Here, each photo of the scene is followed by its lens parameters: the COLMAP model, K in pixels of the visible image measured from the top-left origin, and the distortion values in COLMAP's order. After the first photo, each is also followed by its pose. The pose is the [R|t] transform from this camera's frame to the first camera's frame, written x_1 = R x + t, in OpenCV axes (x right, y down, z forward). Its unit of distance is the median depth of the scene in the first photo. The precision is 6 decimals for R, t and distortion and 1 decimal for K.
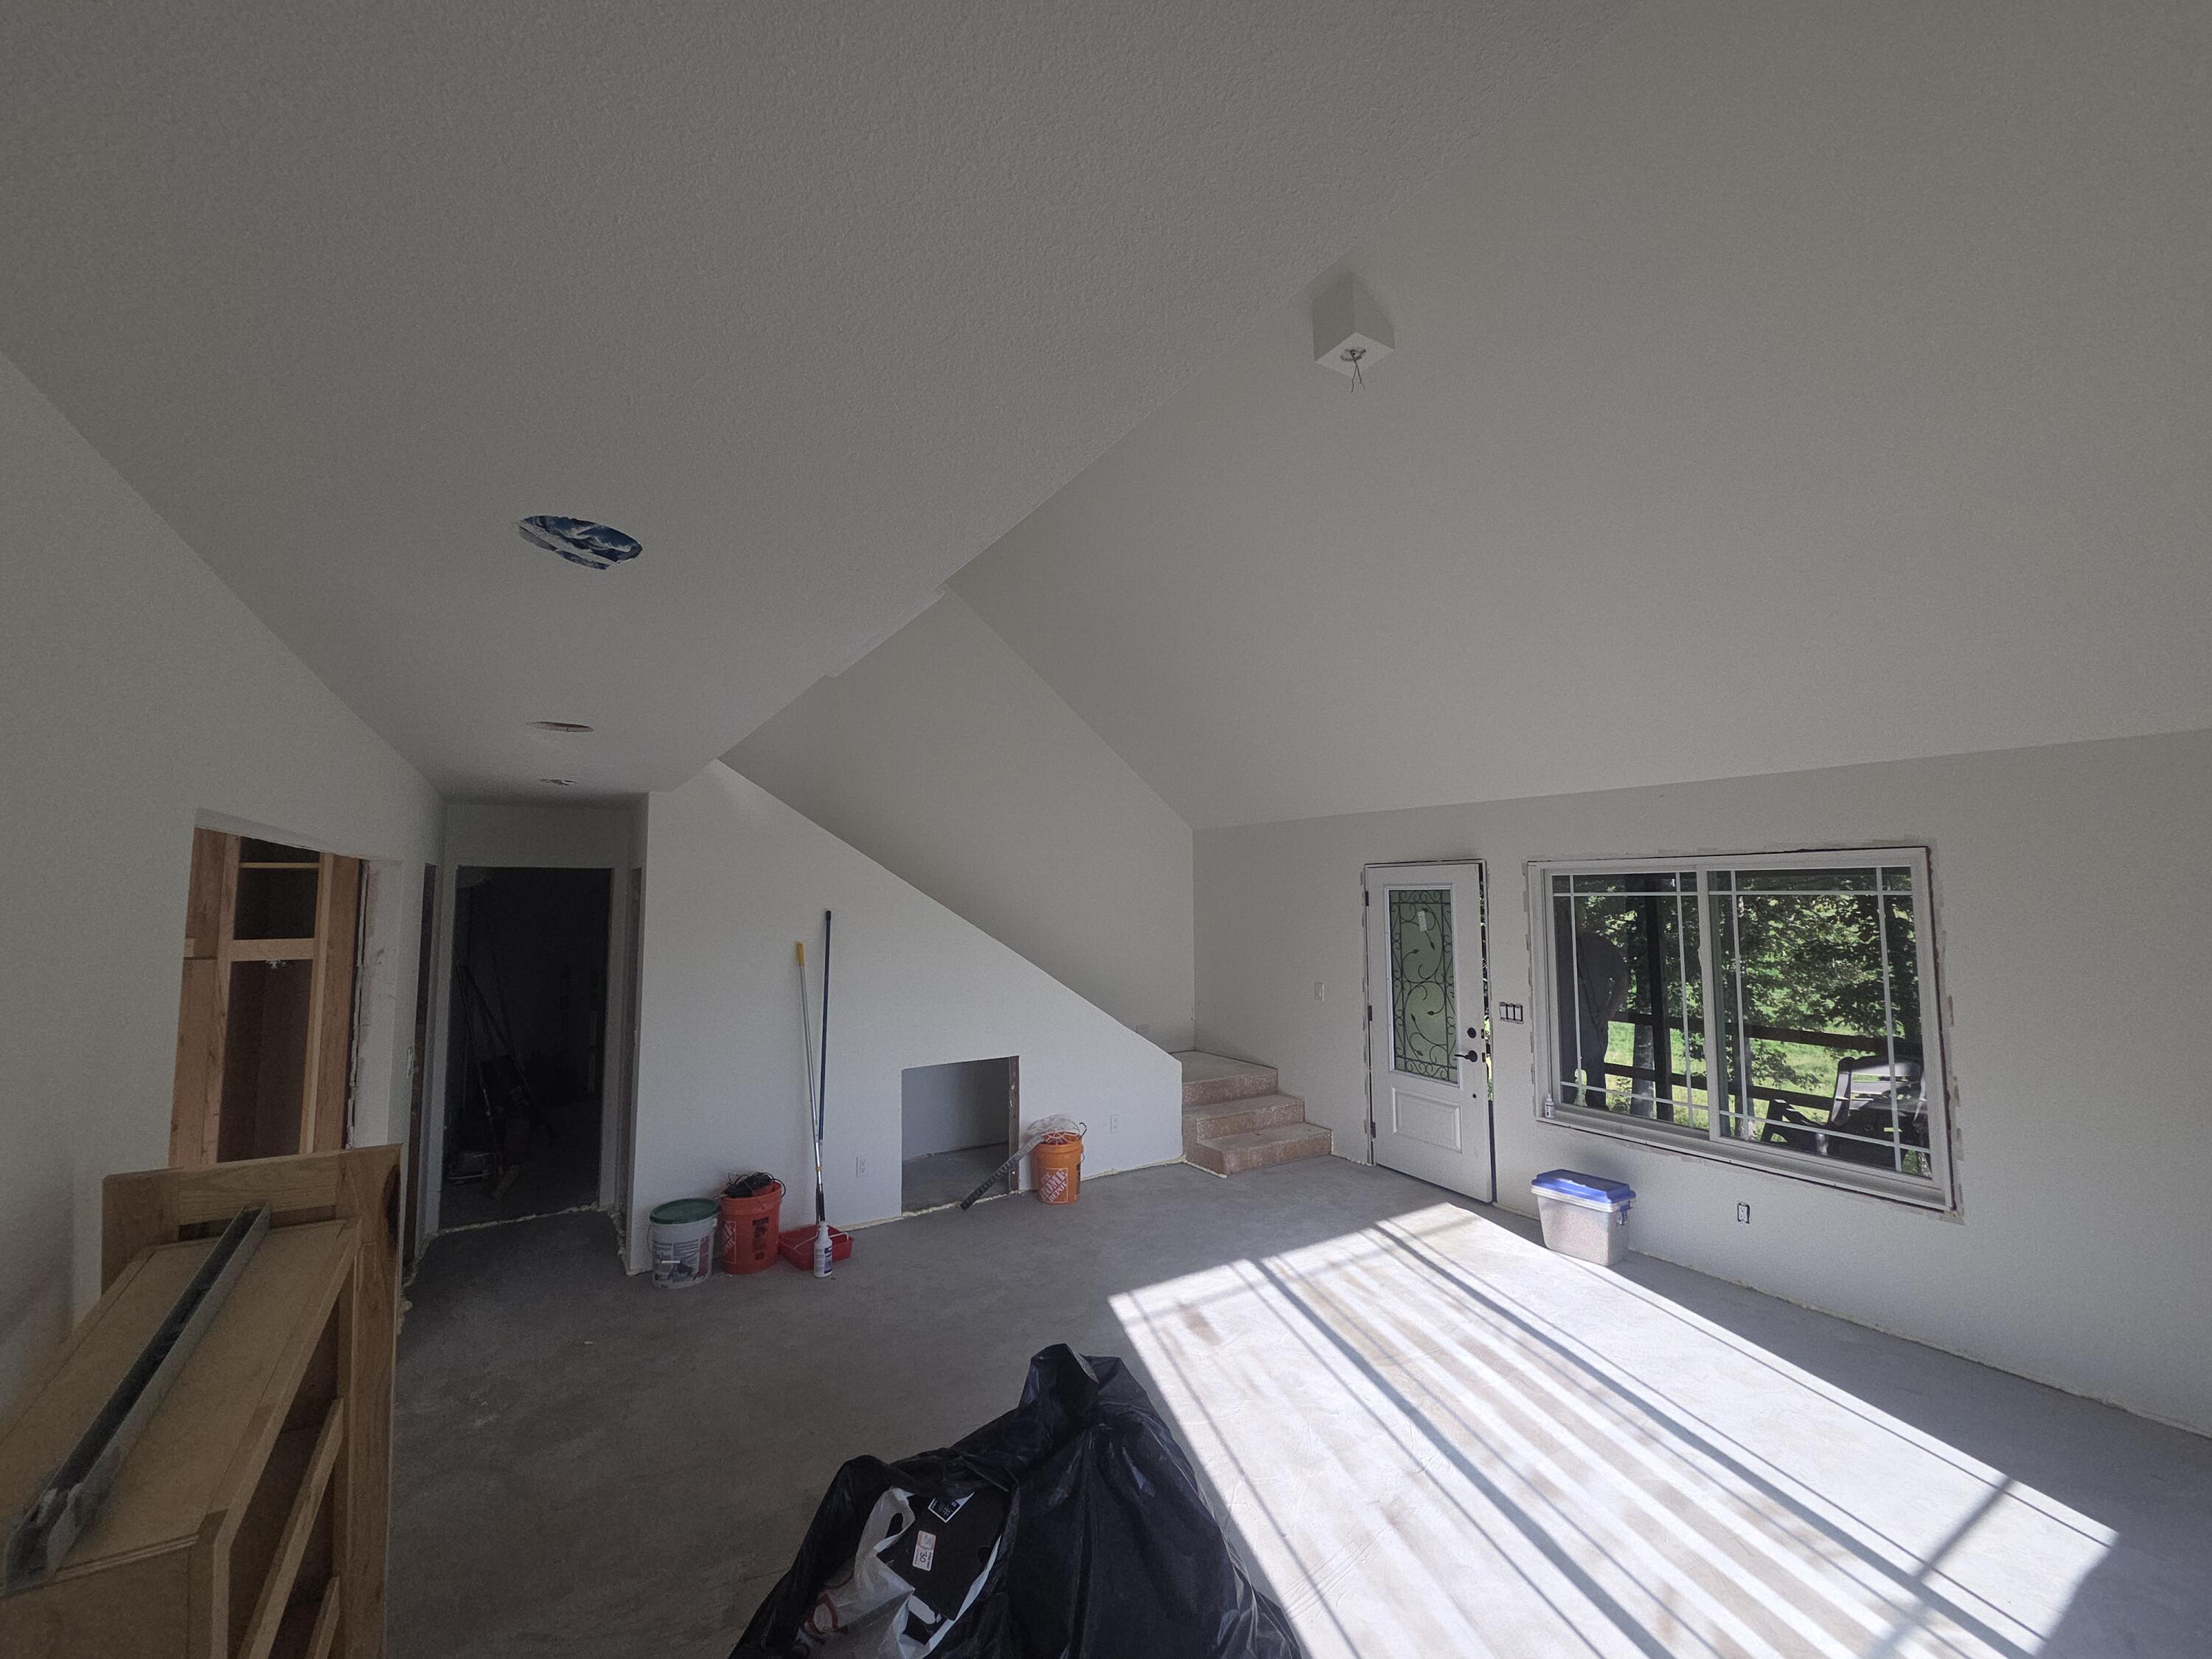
lens RADIAL K [[908.8, 0, 1105.3], [0, 908.8, 819.8], [0, 0, 1]] dist [0.008109, -0.000820]
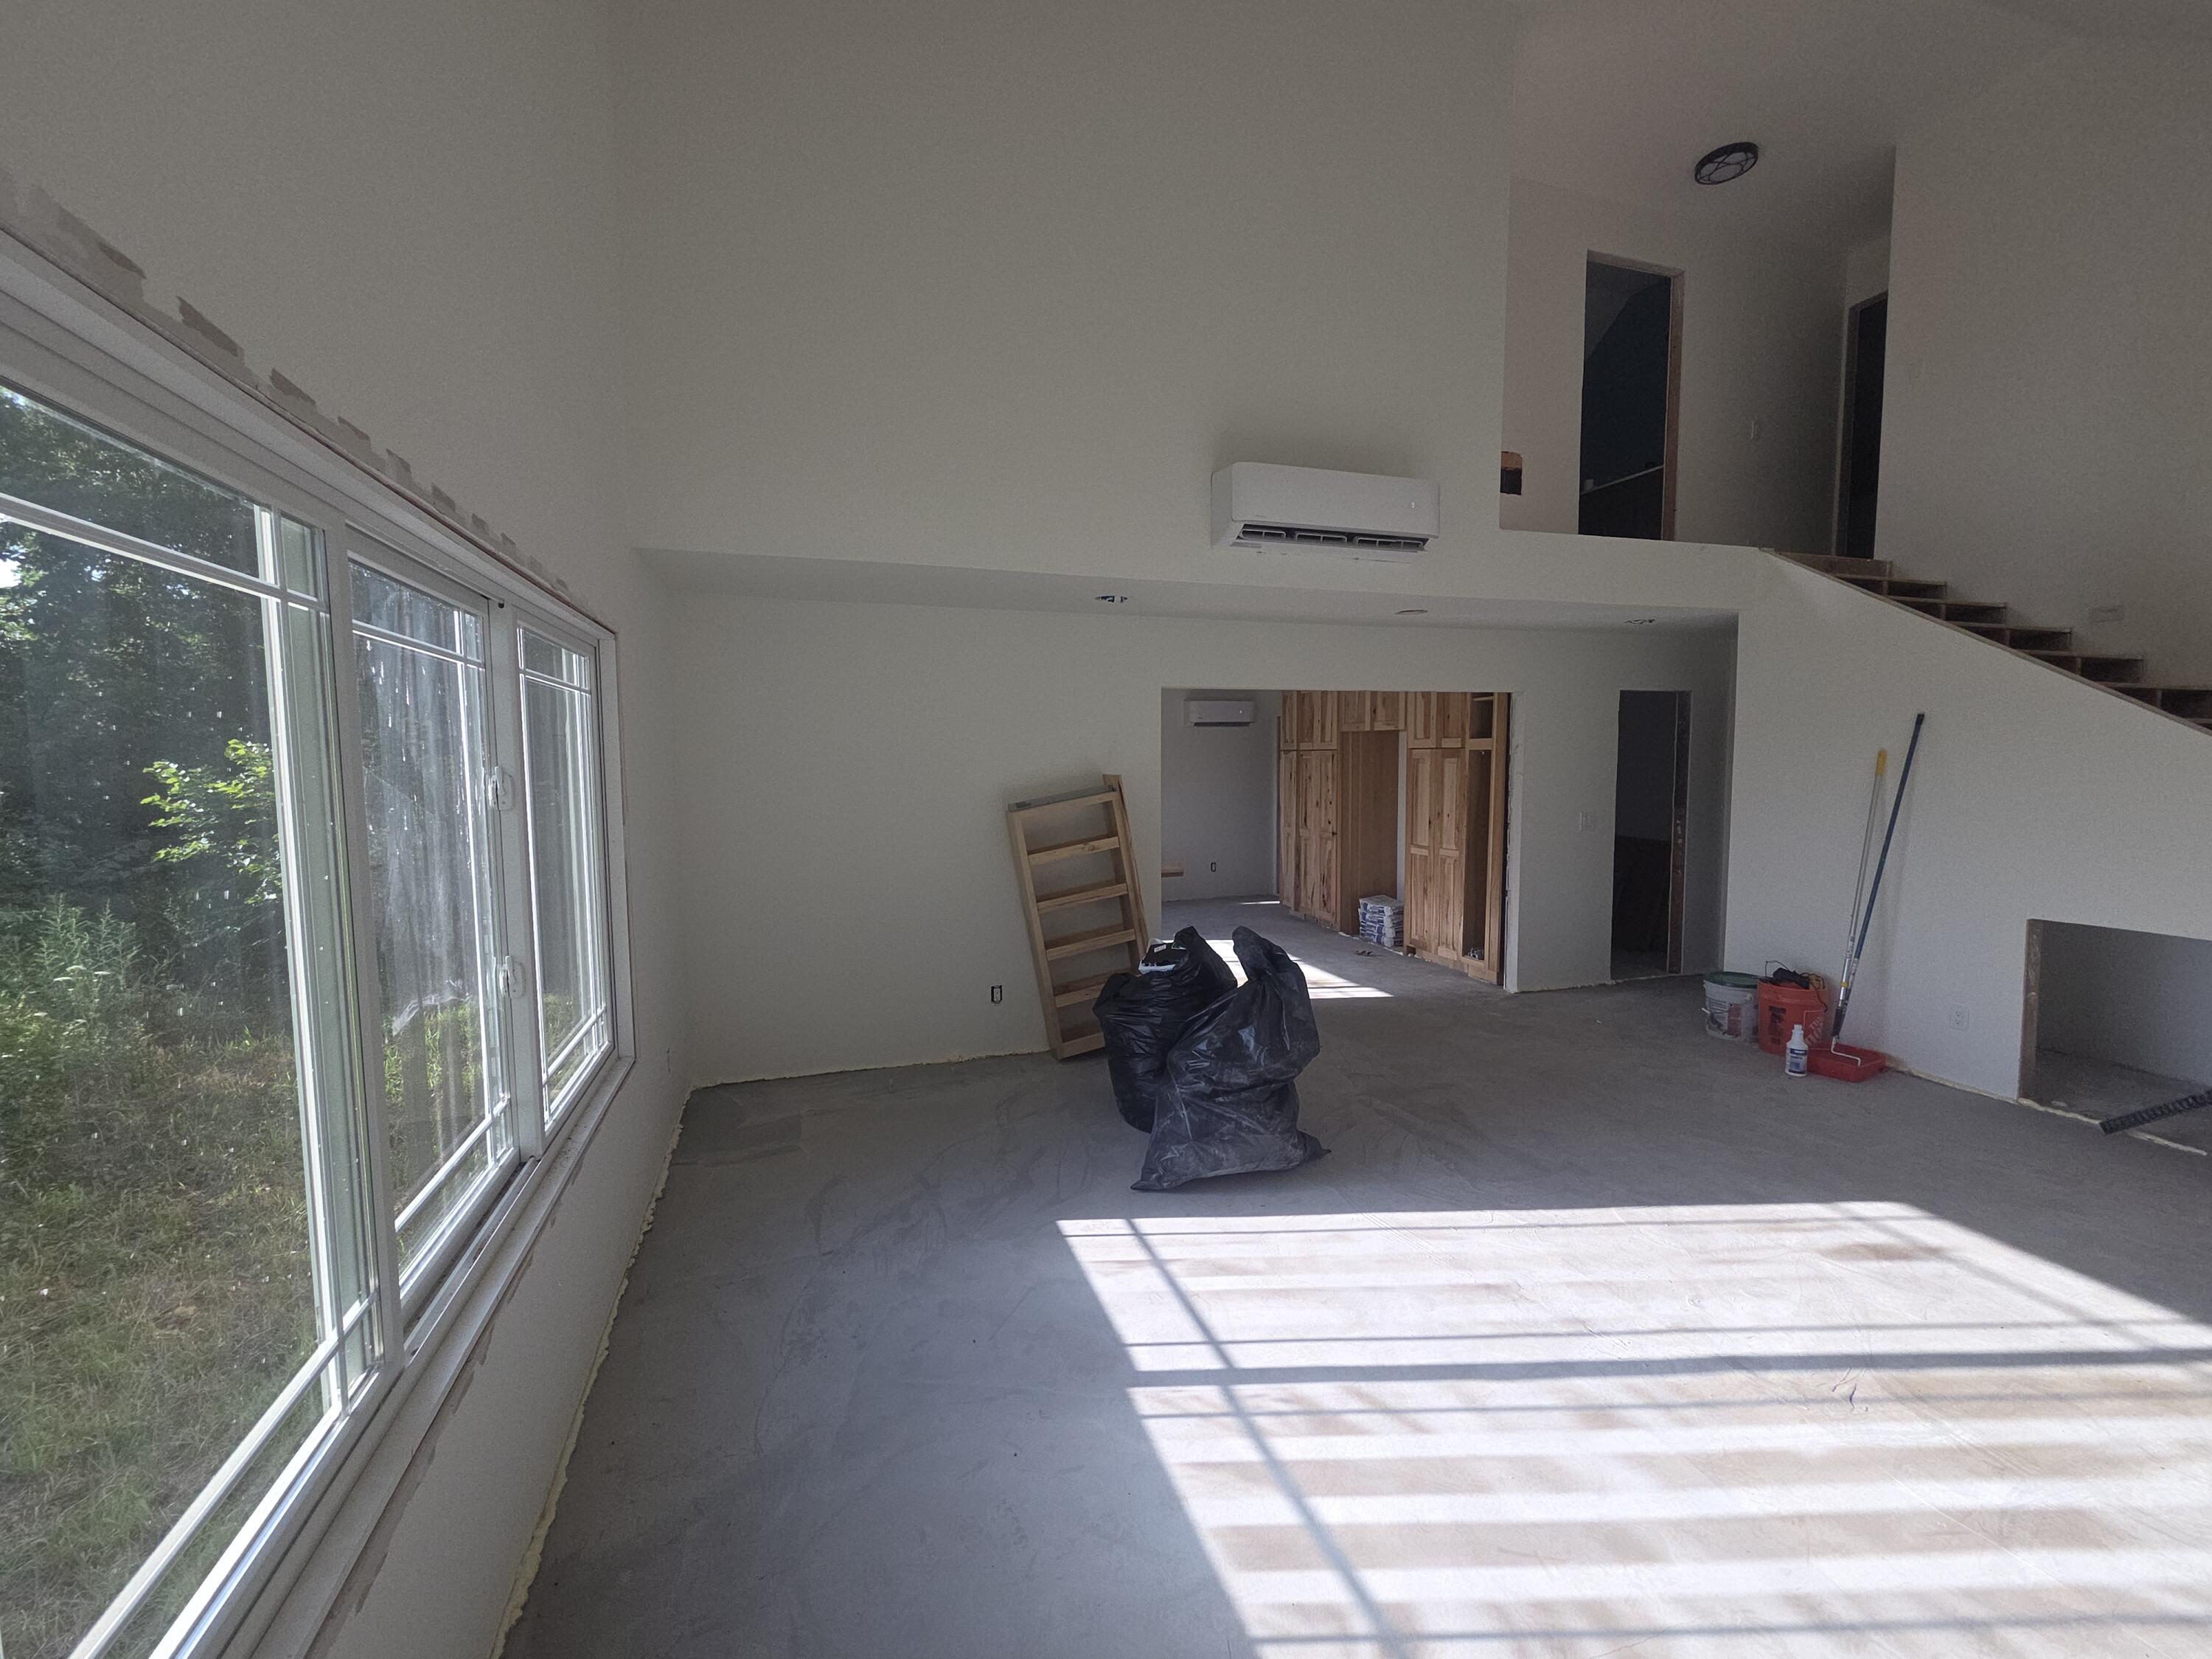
lens RADIAL K [[908.8, 0, 1108.4], [0, 908.8, 821.5], [0, 0, 1]] dist [0.008109, -0.000820]
pose [[-0.234029, 0.073515, -0.969446, 0.853970], [0.091383, 0.994386, 0.053346, 0.102386], [0.967925, -0.076107, -0.239433, 0.548944]]
